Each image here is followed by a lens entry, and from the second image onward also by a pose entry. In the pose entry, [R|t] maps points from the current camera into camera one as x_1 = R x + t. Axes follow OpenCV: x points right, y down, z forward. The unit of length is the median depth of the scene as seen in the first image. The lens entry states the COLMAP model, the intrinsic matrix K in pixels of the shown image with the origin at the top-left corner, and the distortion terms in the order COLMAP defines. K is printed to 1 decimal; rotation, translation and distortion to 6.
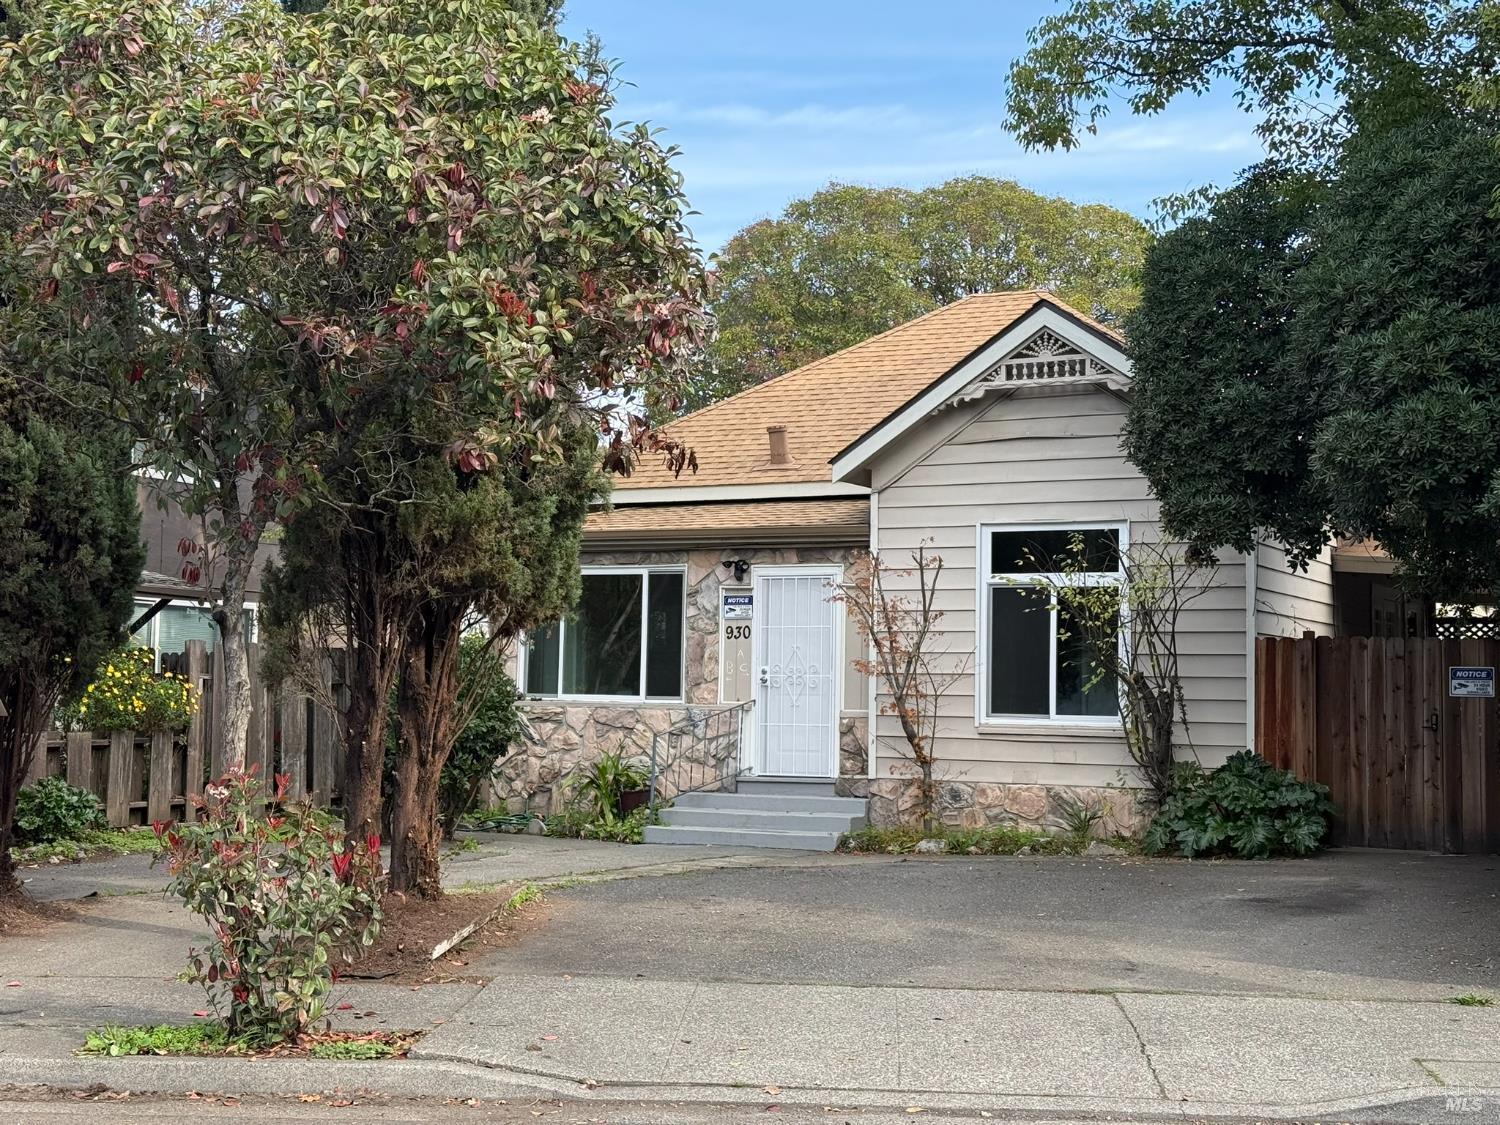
lens RADIAL K [[2046.6, 0, 750.0], [0, 2046.6, 562.5], [0, 0, 1]] dist [0.111739, -0.040060]
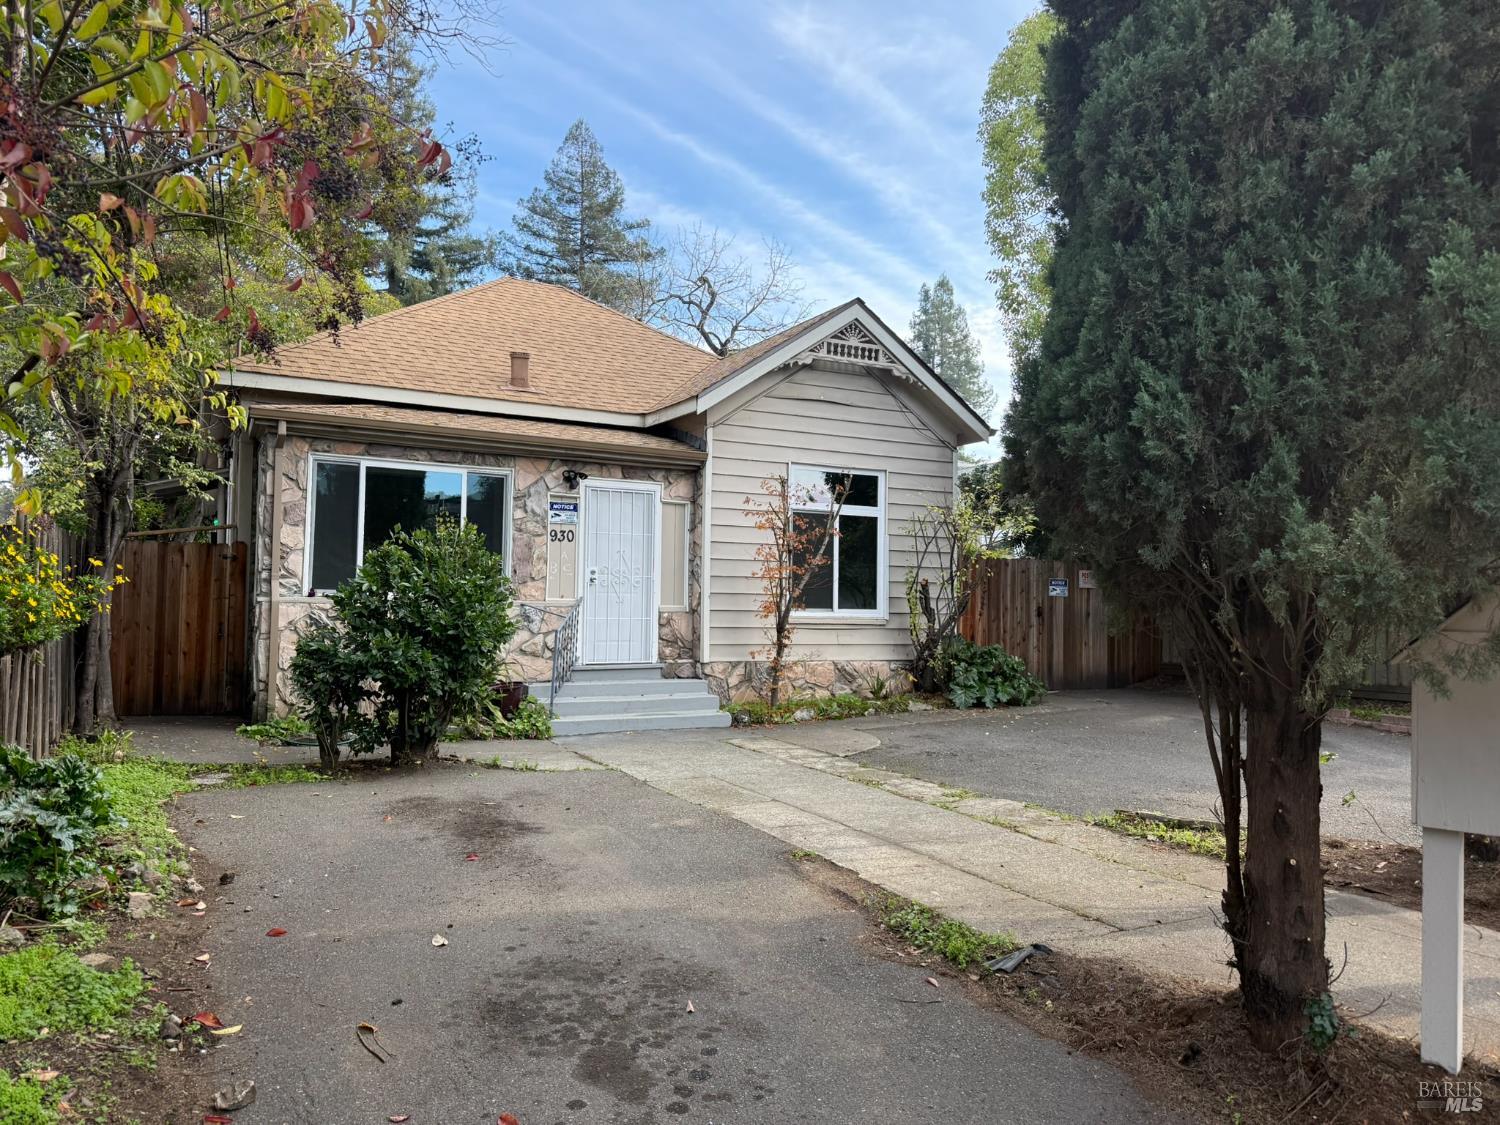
lens RADIAL K [[1053.5, 0, 750.0], [0, 1053.5, 562.5], [0, 0, 1]] dist [0.102814, -0.152748]
pose [[0.580258, 0.022159, 0.814131, -0.424138], [-0.065329, 0.997675, 0.019408, 0.031845], [-0.811808, -0.064448, 0.580357, 0.605526]]
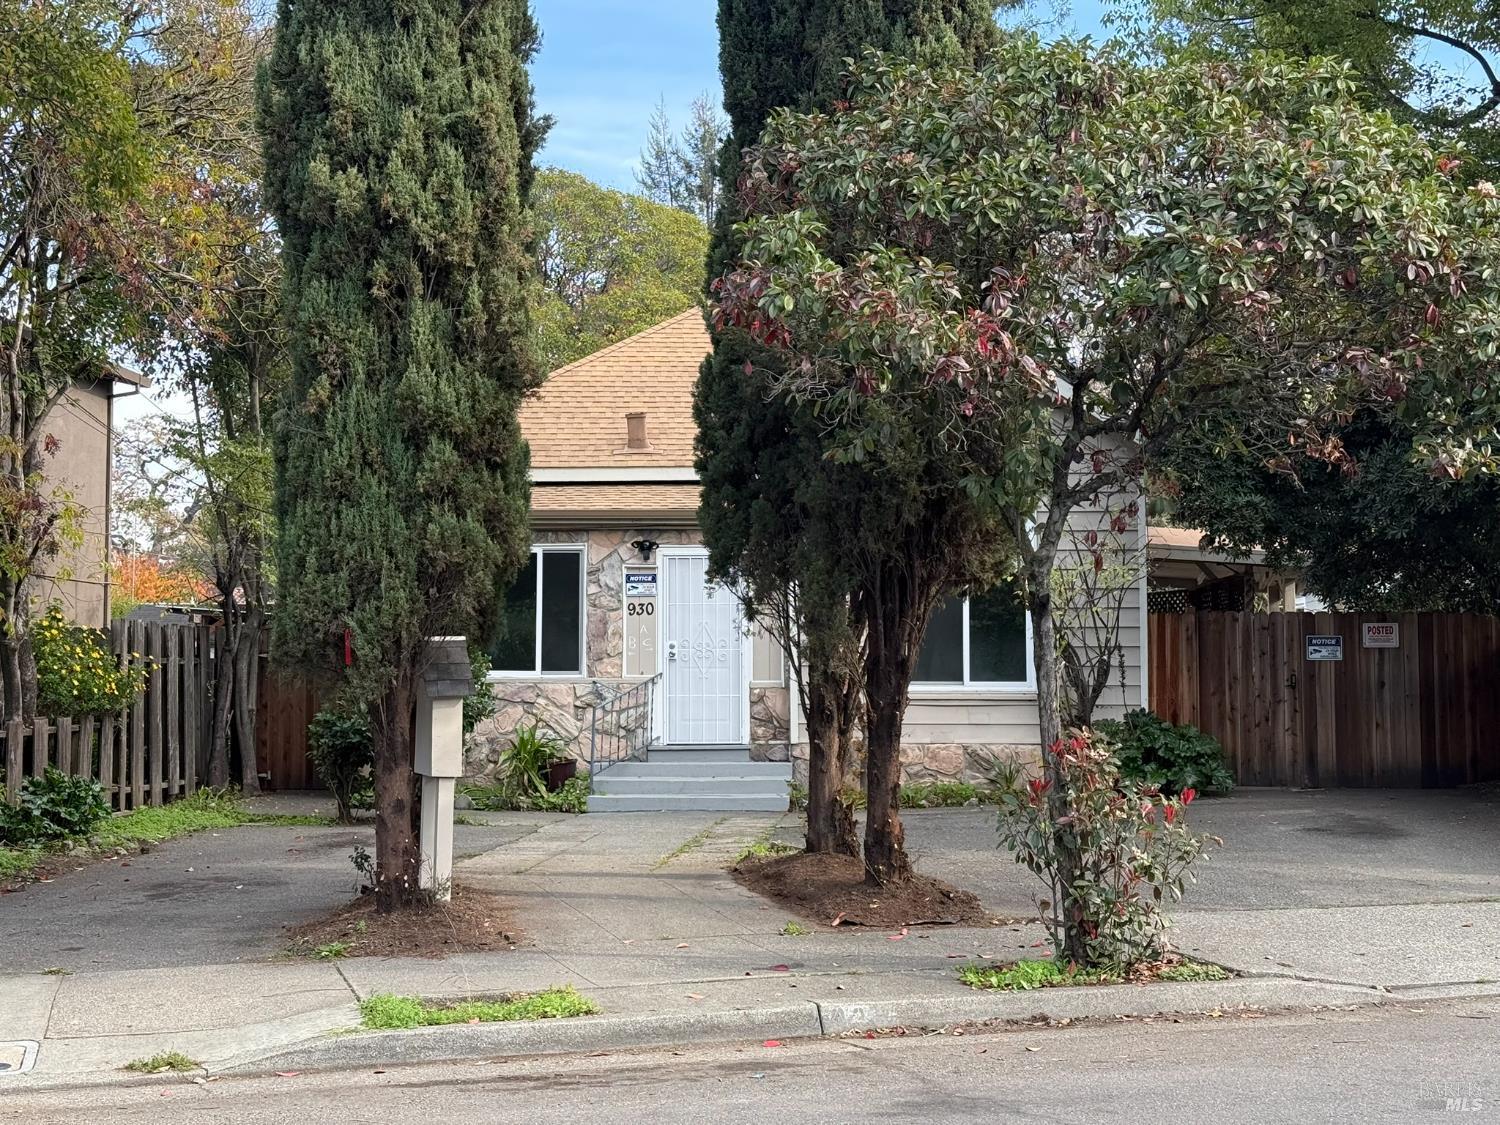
lens RADIAL K [[2046.6, 0, 750.0], [0, 2046.6, 562.5], [0, 0, 1]] dist [0.111739, -0.040060]
pose [[0.916151, 0.006182, 0.400785, -0.388008], [-0.011660, 0.999869, 0.011232, -0.002265], [-0.400663, -0.014964, 0.916103, 0.016186]]
